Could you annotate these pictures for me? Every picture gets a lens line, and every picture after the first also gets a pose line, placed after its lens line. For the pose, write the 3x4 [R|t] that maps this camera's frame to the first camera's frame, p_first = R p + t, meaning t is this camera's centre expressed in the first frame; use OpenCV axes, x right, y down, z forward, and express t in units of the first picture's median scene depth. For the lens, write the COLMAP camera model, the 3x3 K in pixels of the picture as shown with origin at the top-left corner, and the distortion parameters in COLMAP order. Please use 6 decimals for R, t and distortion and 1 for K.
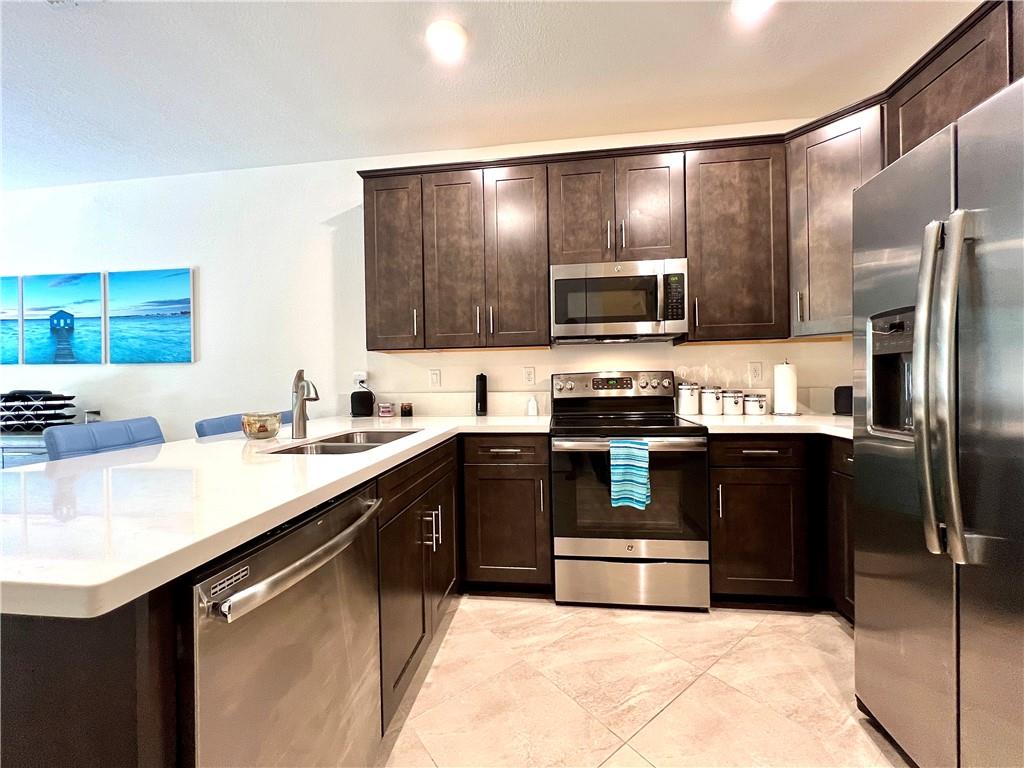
lens RADIAL K [[410.6, 0, 510.0], [0, 410.6, 380.5], [0, 0, 1]] dist [-0.002819, 0.000941]
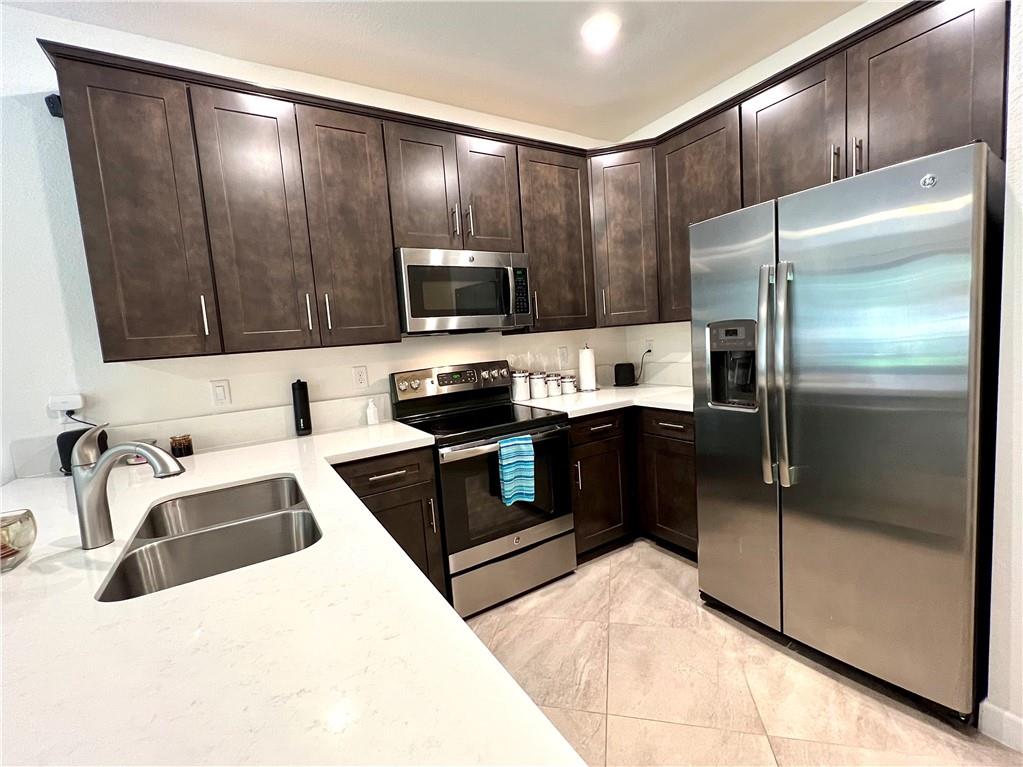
lens RADIAL K [[441.6, 0, 509.4], [0, 441.6, 380.2], [0, 0, 1]] dist [0.000117, -0.000816]
pose [[0.778941, -0.099289, 0.619187, -0.299693], [0.060119, 0.994662, 0.083868, -0.068055], [-0.624209, -0.028104, 0.780752, 0.134214]]
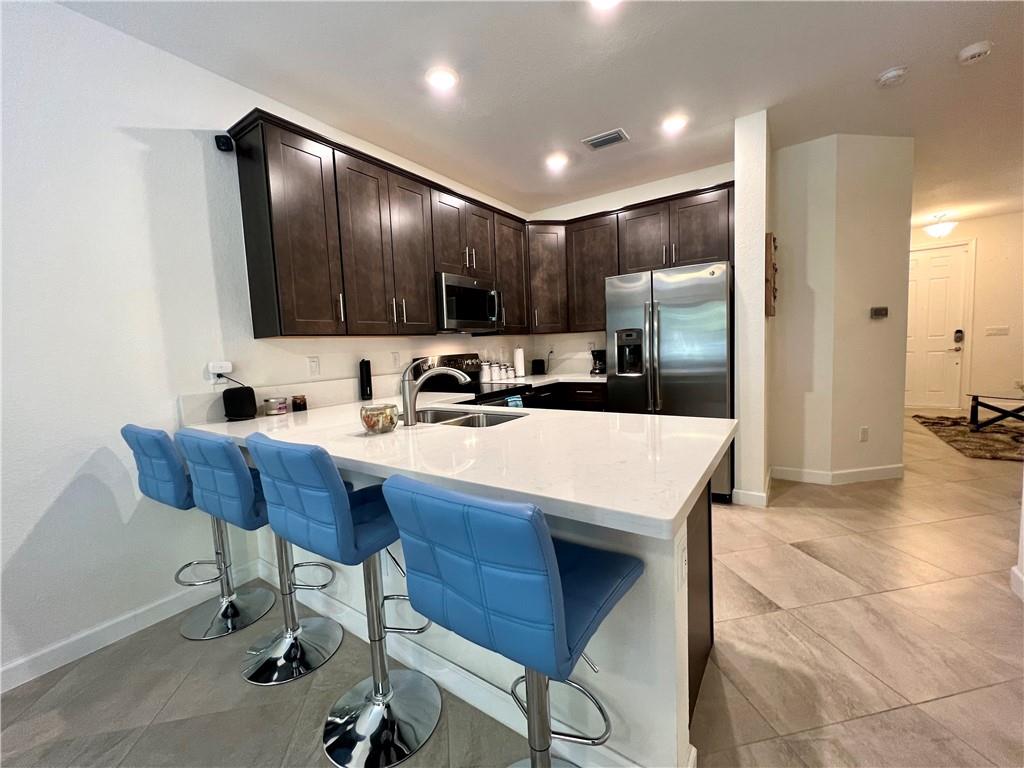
lens RADIAL K [[410.6, 0, 511.3], [0, 410.6, 381.6], [0, 0, 1]] dist [-0.002819, 0.000941]
pose [[0.459482, -0.079284, 0.884642, -0.911841], [0.038412, 0.996850, 0.069389, -0.020762], [-0.887356, 0.002098, 0.461080, 0.206191]]
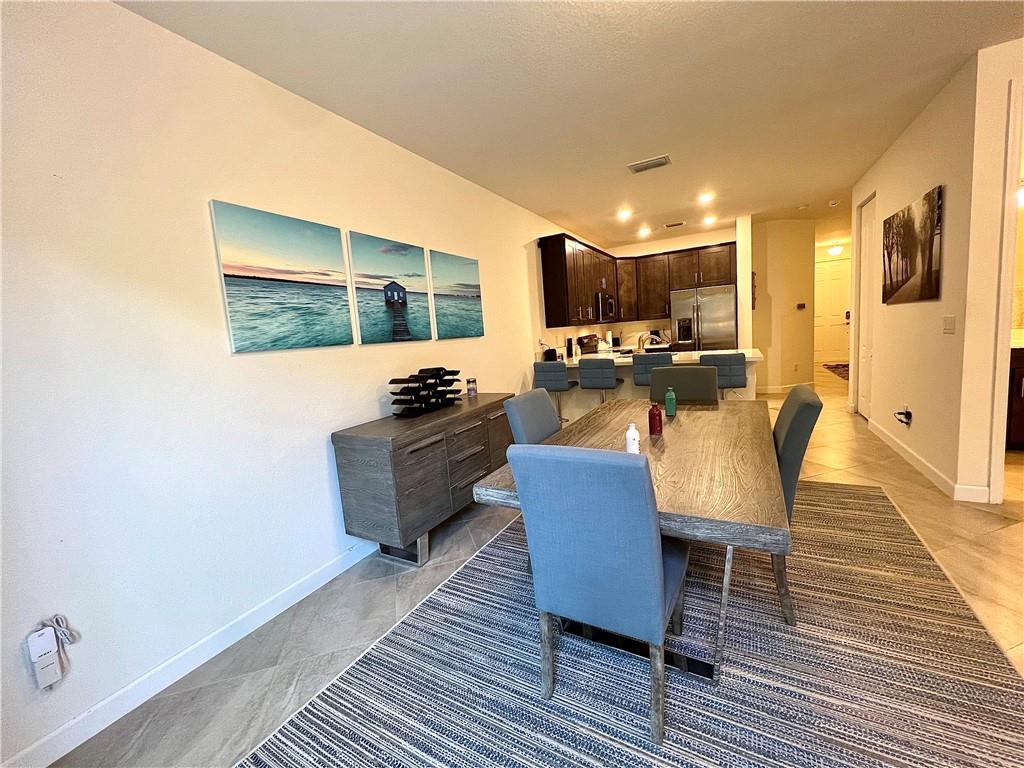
lens RADIAL K [[410.6, 0, 509.8], [0, 410.6, 380.2], [0, 0, 1]] dist [-0.002819, 0.000941]
pose [[0.357032, -0.121507, 0.926156, -2.401153], [0.073831, 0.992072, 0.101693, -0.039523], [-0.931170, 0.032072, 0.363172, 0.579872]]
